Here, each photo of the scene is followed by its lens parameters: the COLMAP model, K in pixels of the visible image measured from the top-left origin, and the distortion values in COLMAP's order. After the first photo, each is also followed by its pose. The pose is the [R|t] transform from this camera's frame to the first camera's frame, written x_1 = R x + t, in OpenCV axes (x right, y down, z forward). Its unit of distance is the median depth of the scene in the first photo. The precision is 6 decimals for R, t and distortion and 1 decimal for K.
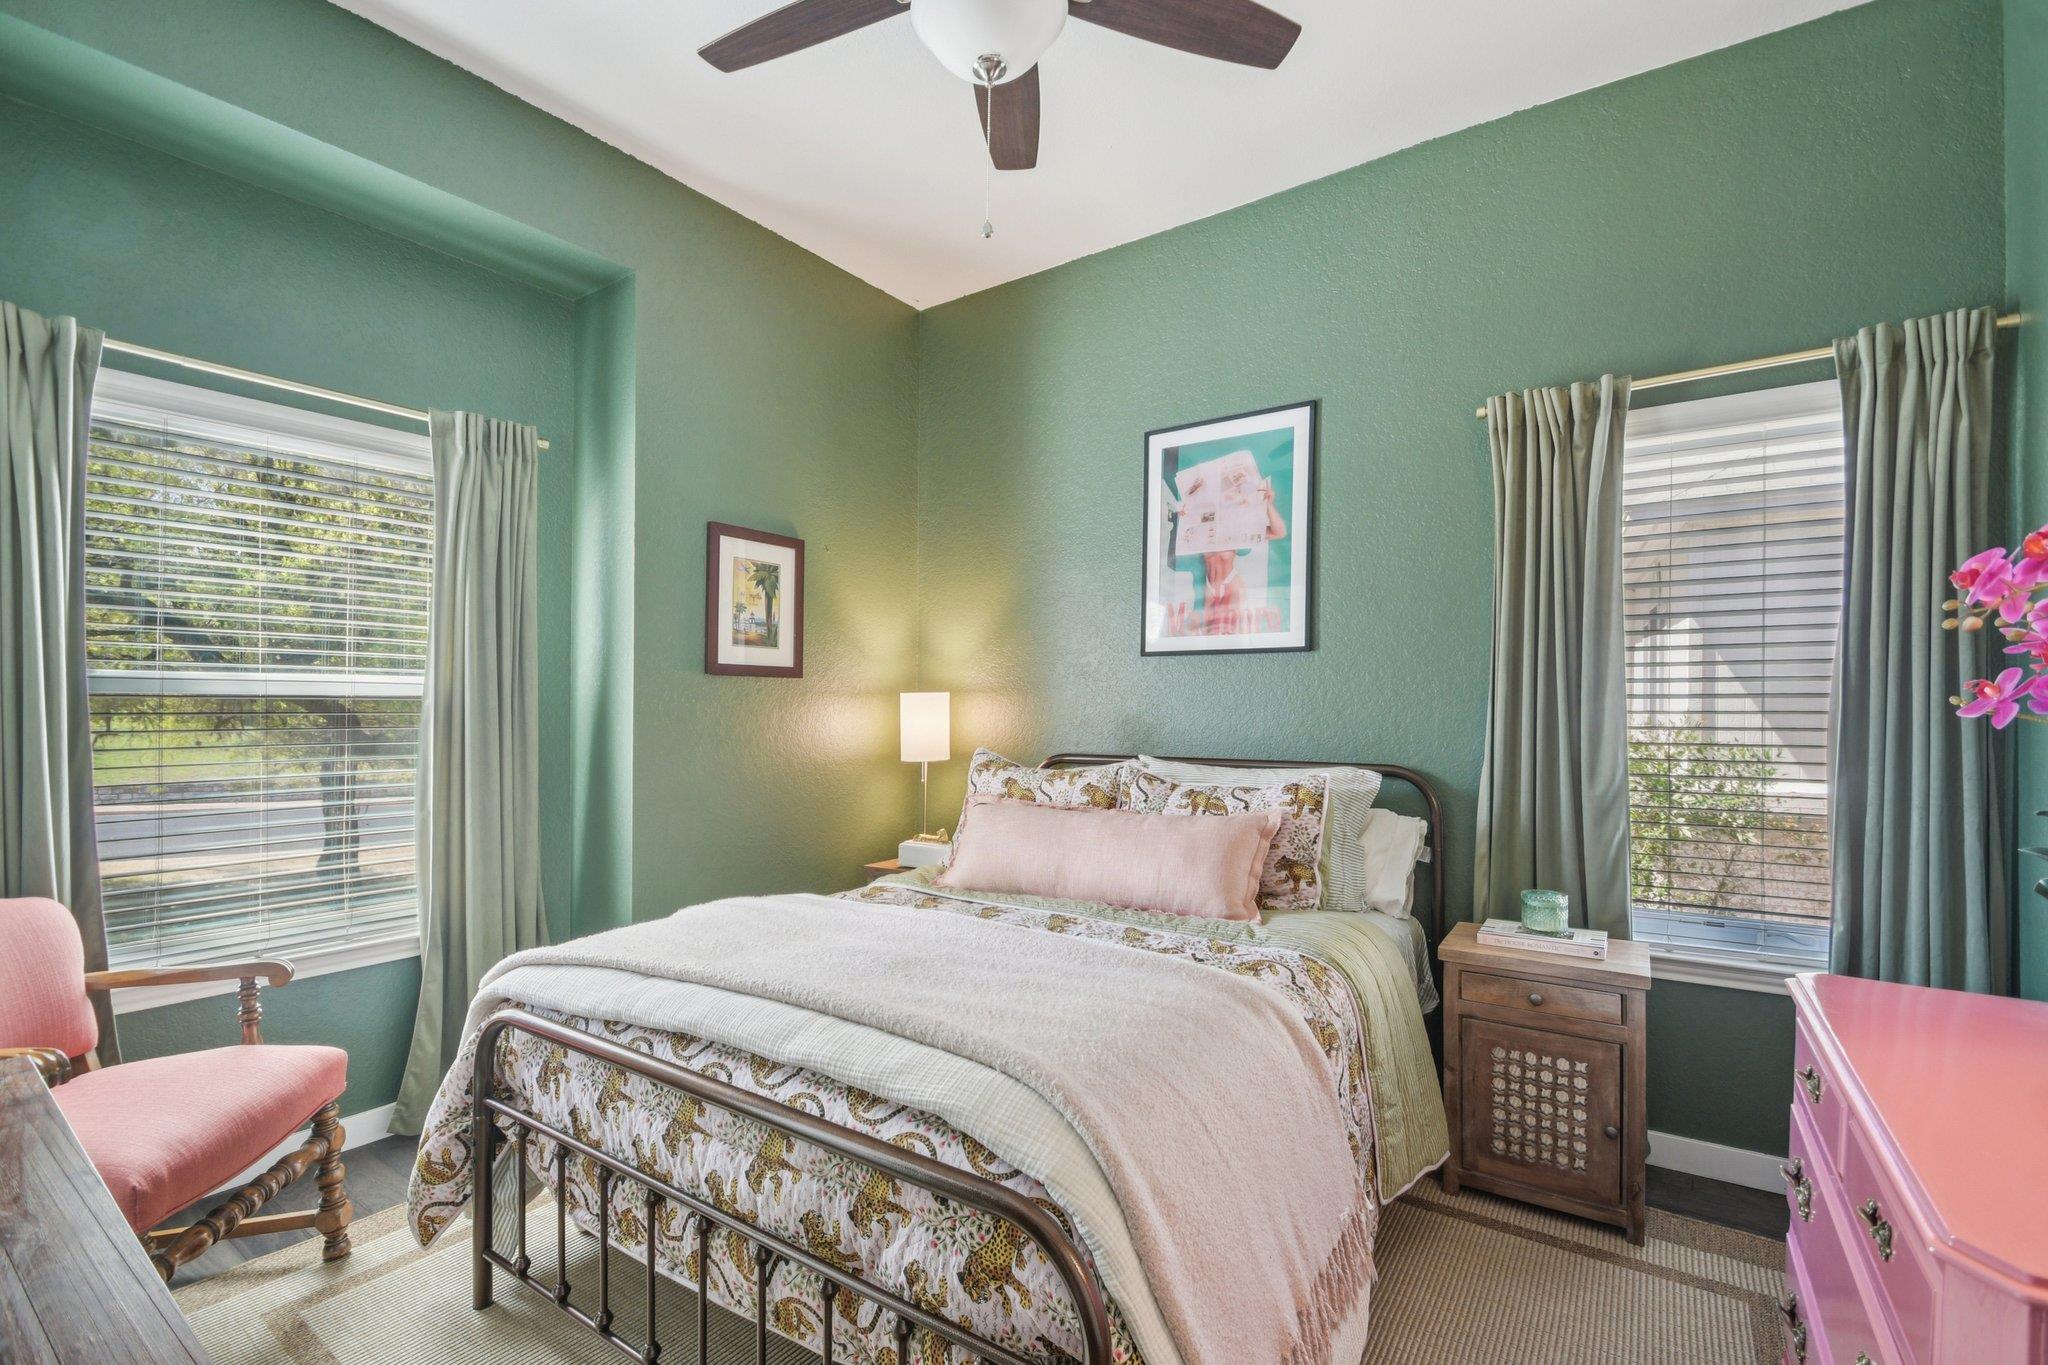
lens RADIAL K [[906.1, 0, 1016.9], [0, 906.1, 718.6], [0, 0, 1]] dist [0.005241, -0.011560]
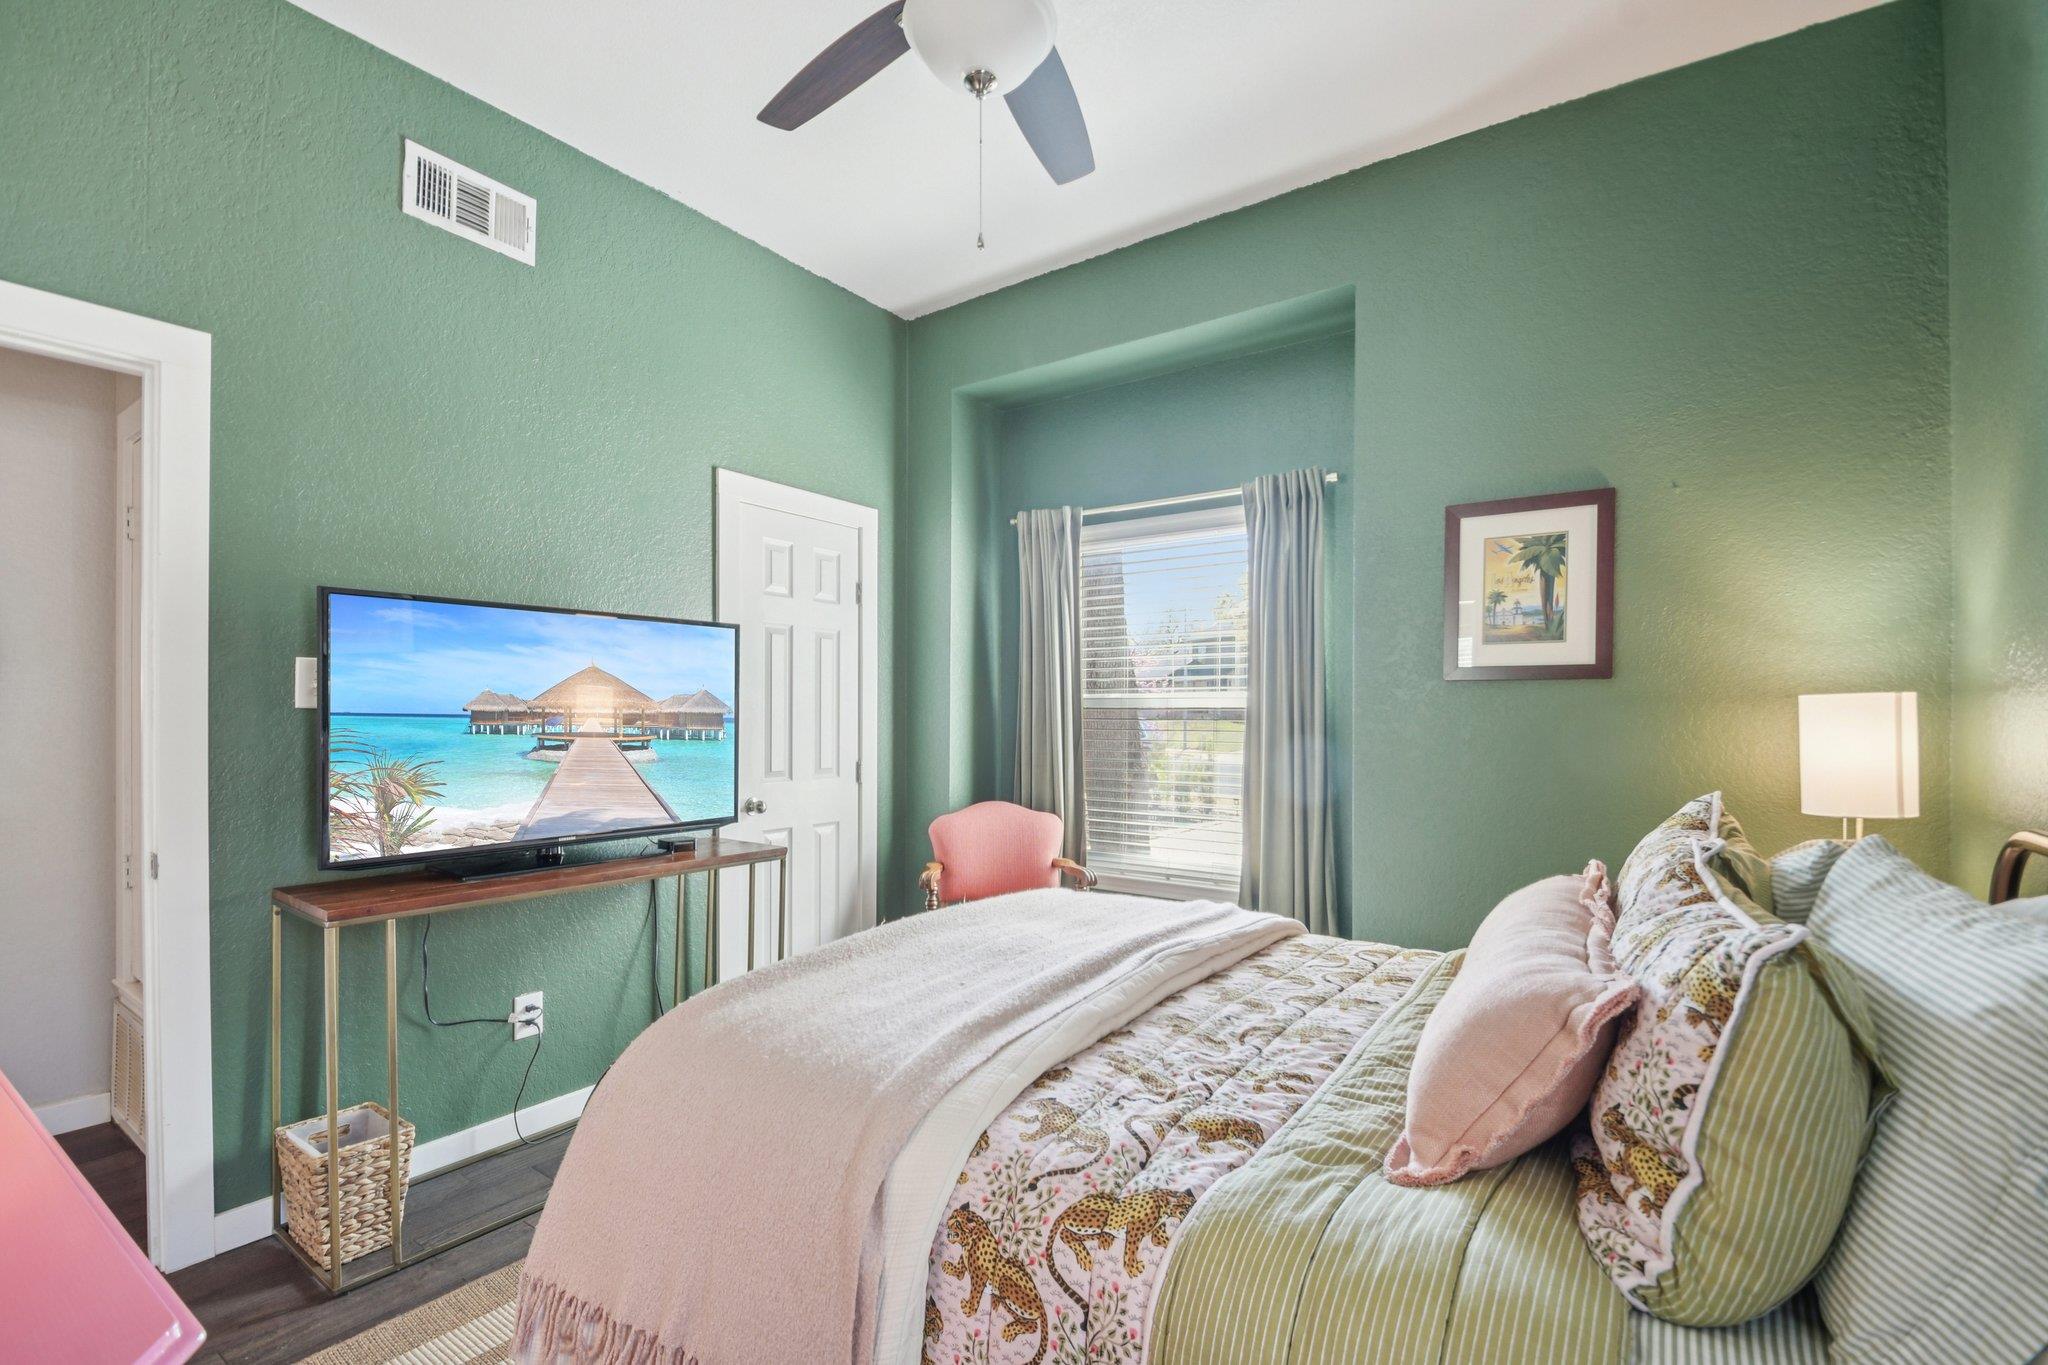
lens RADIAL K [[906.1, 0, 1016.9], [0, 906.1, 718.6], [0, 0, 1]] dist [0.005241, -0.011560]
pose [[0.011238, 0.007703, -0.999907, 0.507594], [-0.013878, 0.999875, 0.007547, -0.011701], [0.999841, 0.013792, 0.011343, 0.540407]]
